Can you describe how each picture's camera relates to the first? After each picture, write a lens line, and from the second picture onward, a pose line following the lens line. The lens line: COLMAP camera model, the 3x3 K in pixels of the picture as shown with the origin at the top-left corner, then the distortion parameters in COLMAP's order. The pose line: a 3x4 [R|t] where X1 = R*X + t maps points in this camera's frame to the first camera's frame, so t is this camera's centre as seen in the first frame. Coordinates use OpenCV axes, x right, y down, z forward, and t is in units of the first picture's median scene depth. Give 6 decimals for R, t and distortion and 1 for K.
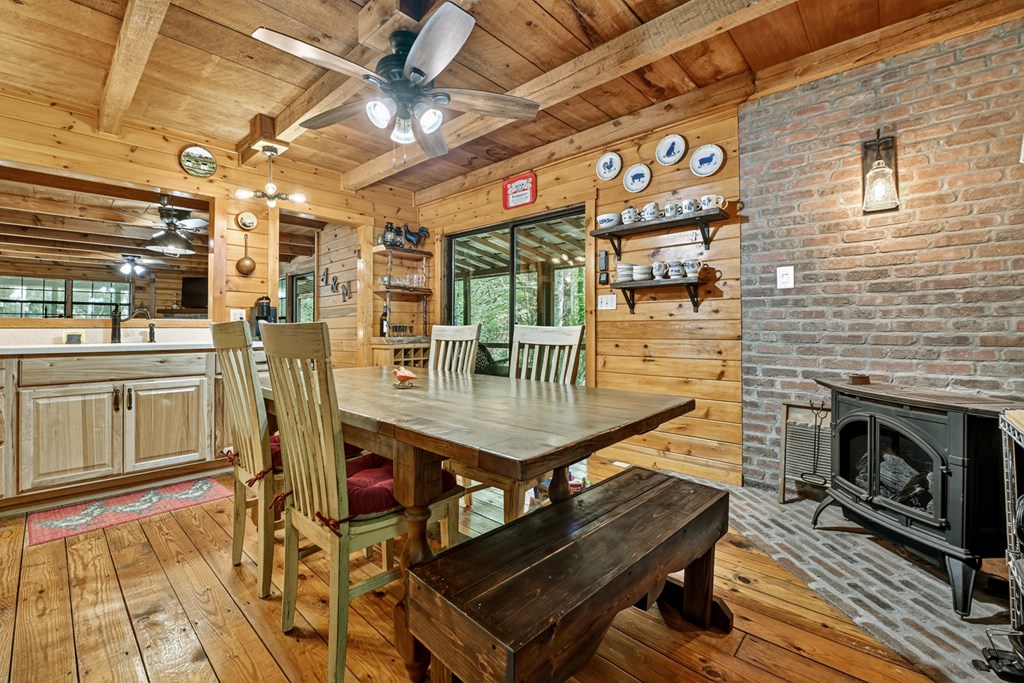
lens RADIAL K [[427.4, 0, 497.5], [0, 427.4, 322.9], [0, 0, 1]] dist [0.000029, -0.008464]
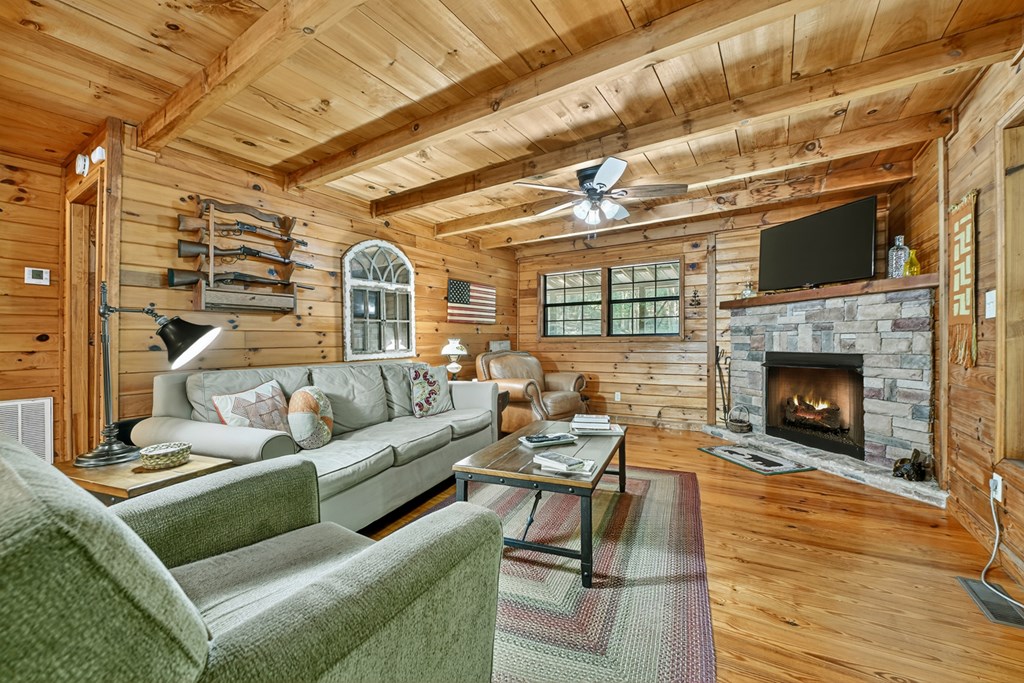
lens RADIAL K [[414.1, 0, 512.0], [0, 414.1, 341.5], [0, 0, 1]] dist [-0.001495, -0.000285]
pose [[0.189960, 0.003646, -0.981785, -1.047664], [0.020123, 0.999769, 0.007607, 0.021402], [0.981586, -0.021202, 0.189843, 1.967002]]
